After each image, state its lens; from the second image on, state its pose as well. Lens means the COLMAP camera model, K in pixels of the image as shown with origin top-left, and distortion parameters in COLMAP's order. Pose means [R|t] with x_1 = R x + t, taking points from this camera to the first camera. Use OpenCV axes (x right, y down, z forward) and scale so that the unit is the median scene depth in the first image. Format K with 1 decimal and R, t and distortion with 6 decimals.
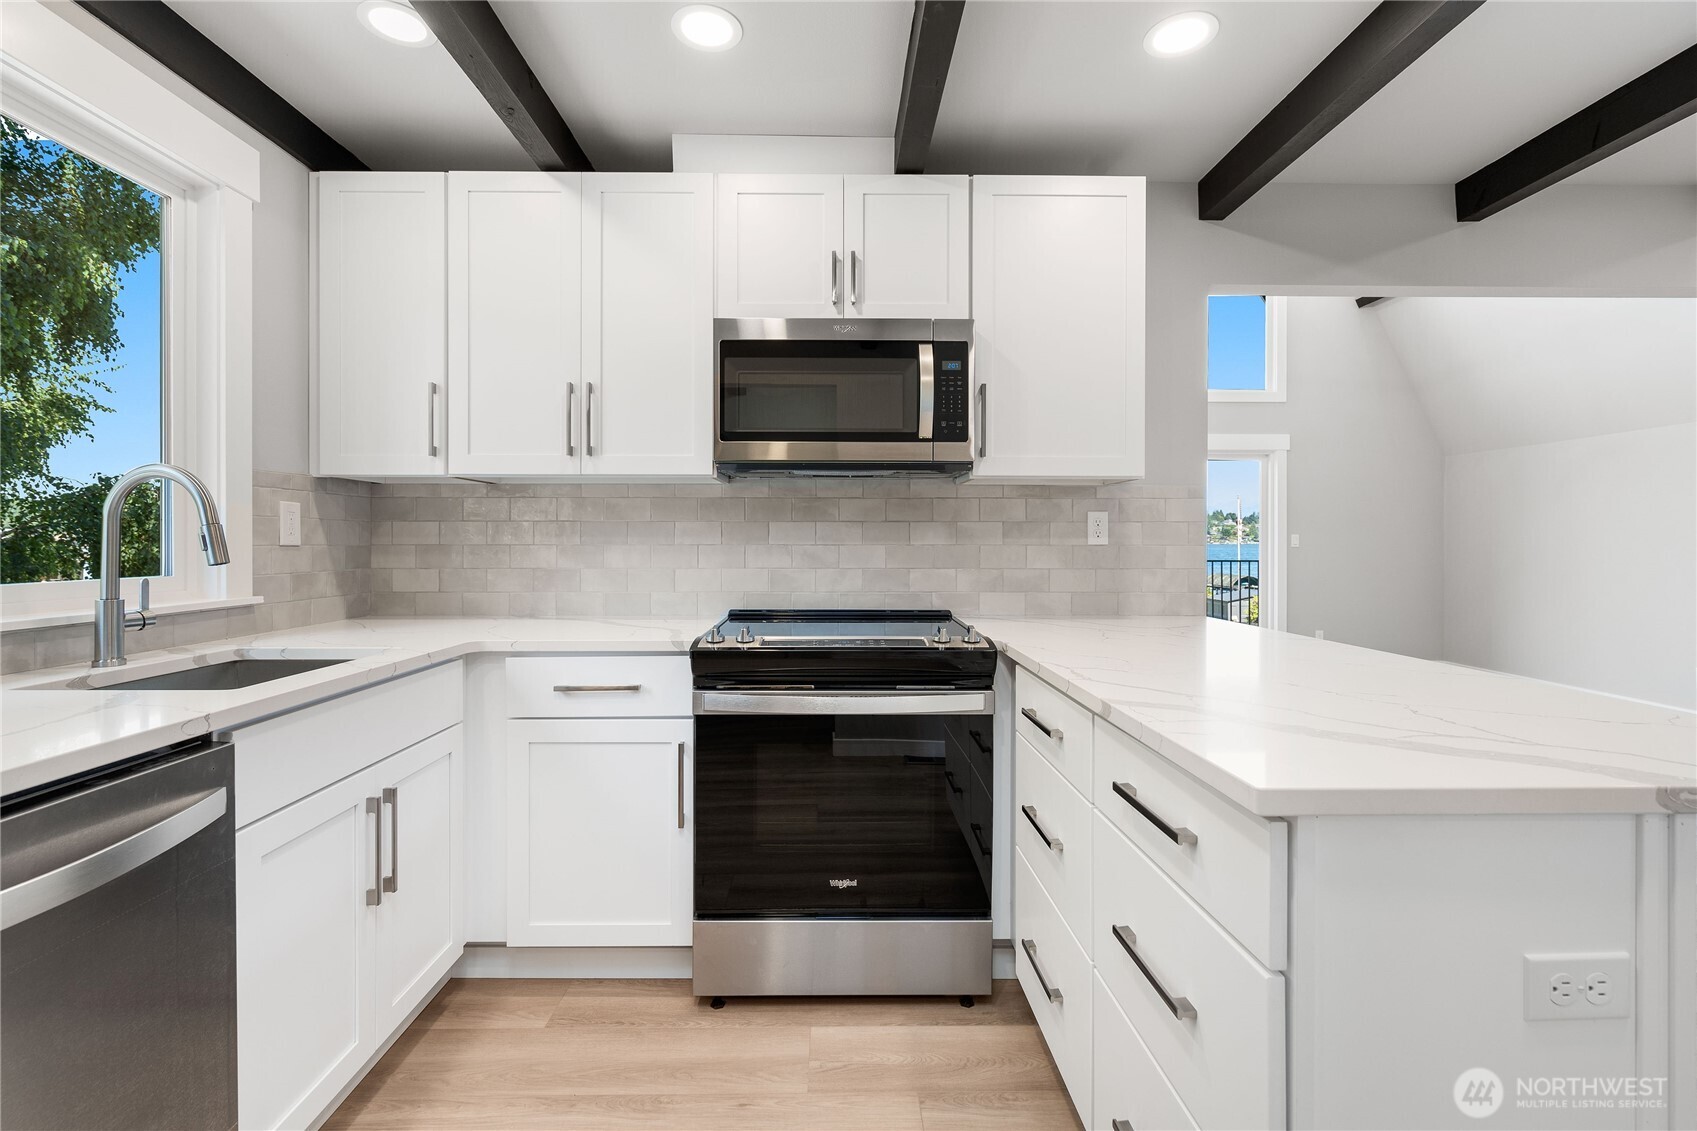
lens RADIAL K [[764.2, 0, 834.7], [0, 764.2, 541.5], [0, 0, 1]] dist [-0.002866, 0.002136]
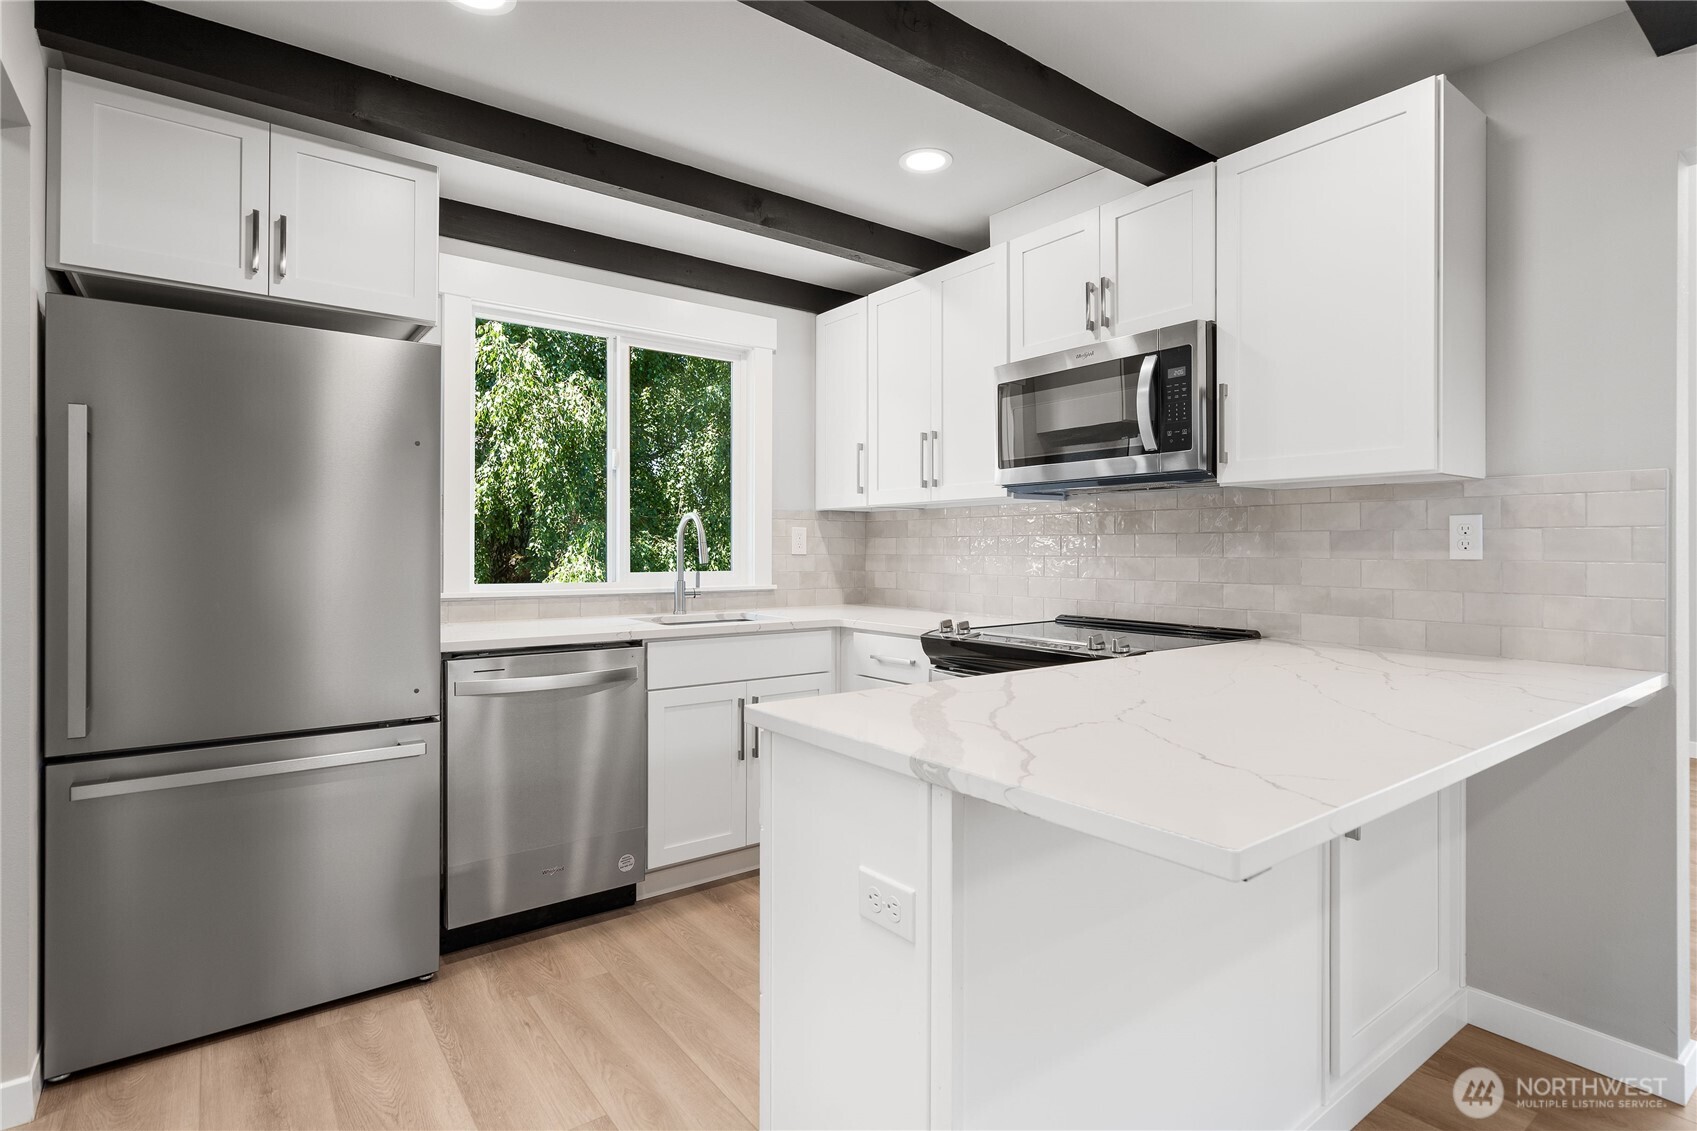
lens RADIAL K [[818.8, 0, 850.0], [0, 818.8, 552.9], [0, 0, 1]] dist [-0.004697, 0.000099]
pose [[0.603652, 0.003665, -0.797239, 0.701945], [-0.002724, 0.999993, 0.002535, -0.002948], [0.797243, 0.000641, 0.603658, 0.042567]]
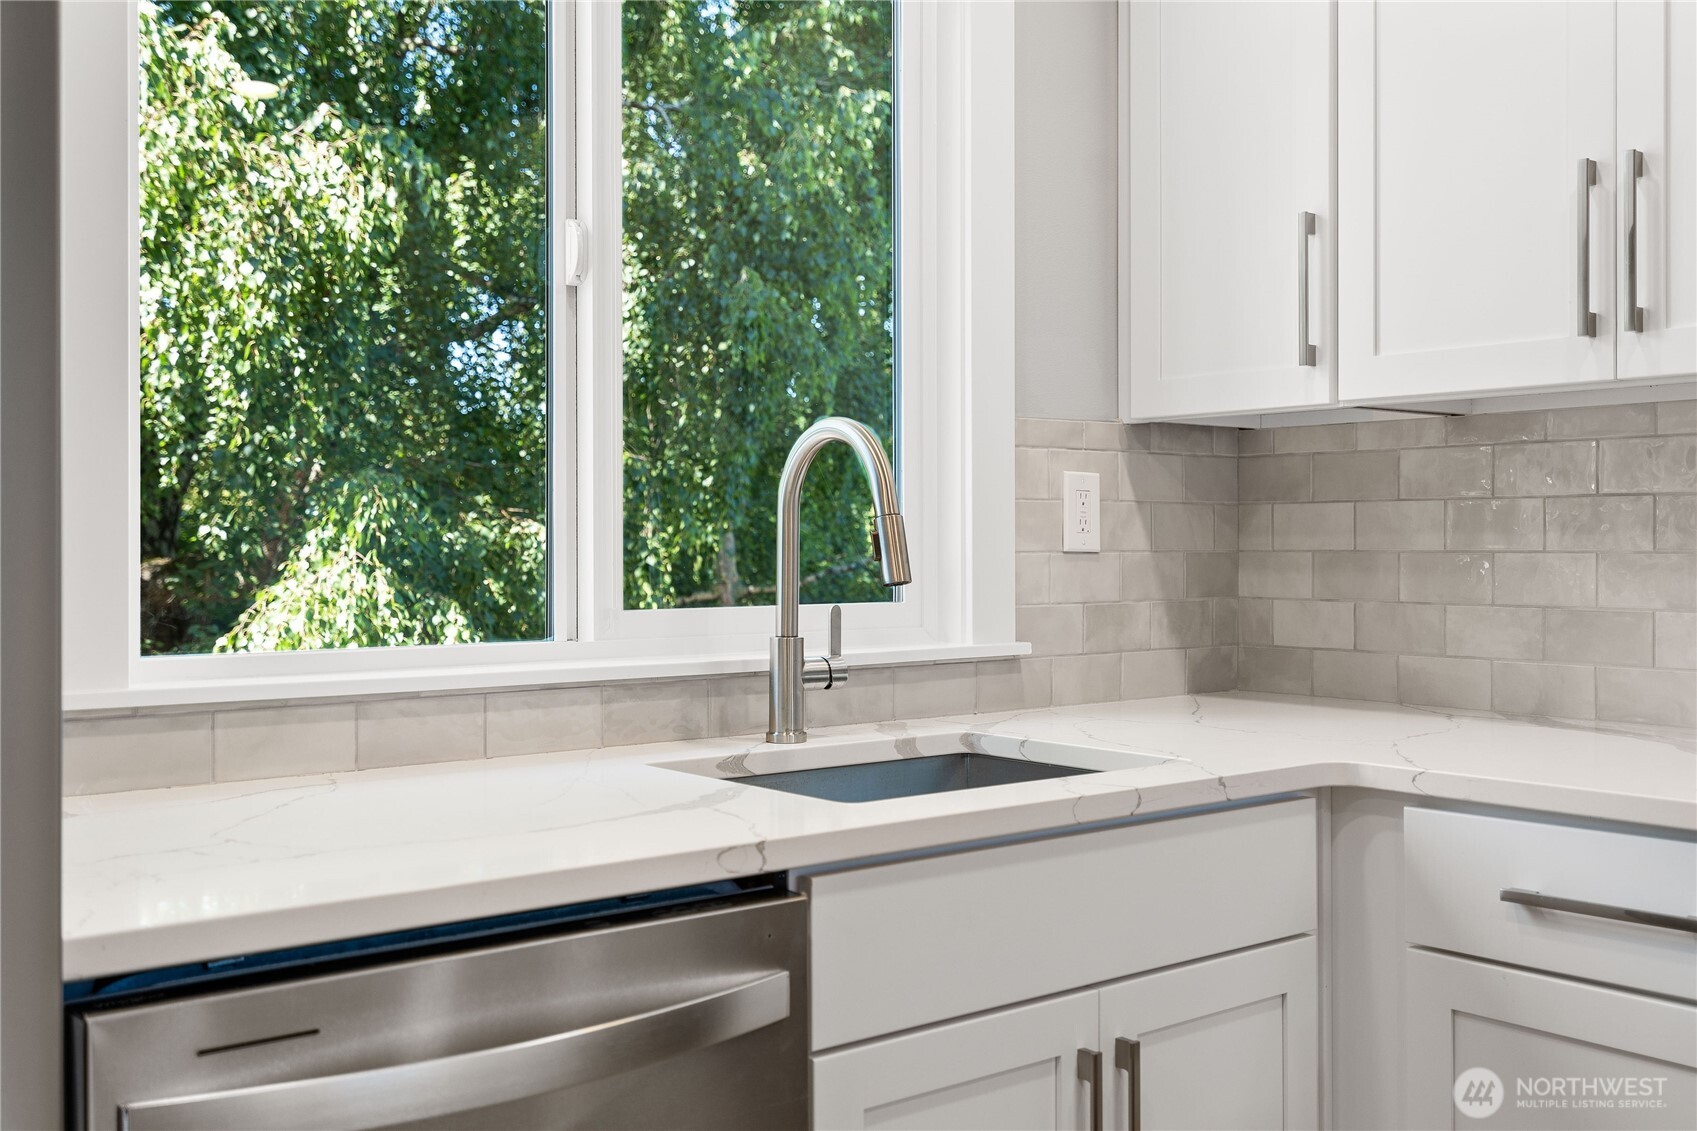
lens RADIAL K [[1645.7, 0, 851.5], [0, 1645.7, 549.0], [0, 0, 1]] dist [0.010089, 0.000000]
pose [[0.622906, 0.002465, -0.782293, 0.101814], [0.000717, 0.999993, 0.003722, -0.001199], [0.782296, -0.002879, 0.622900, 0.133060]]
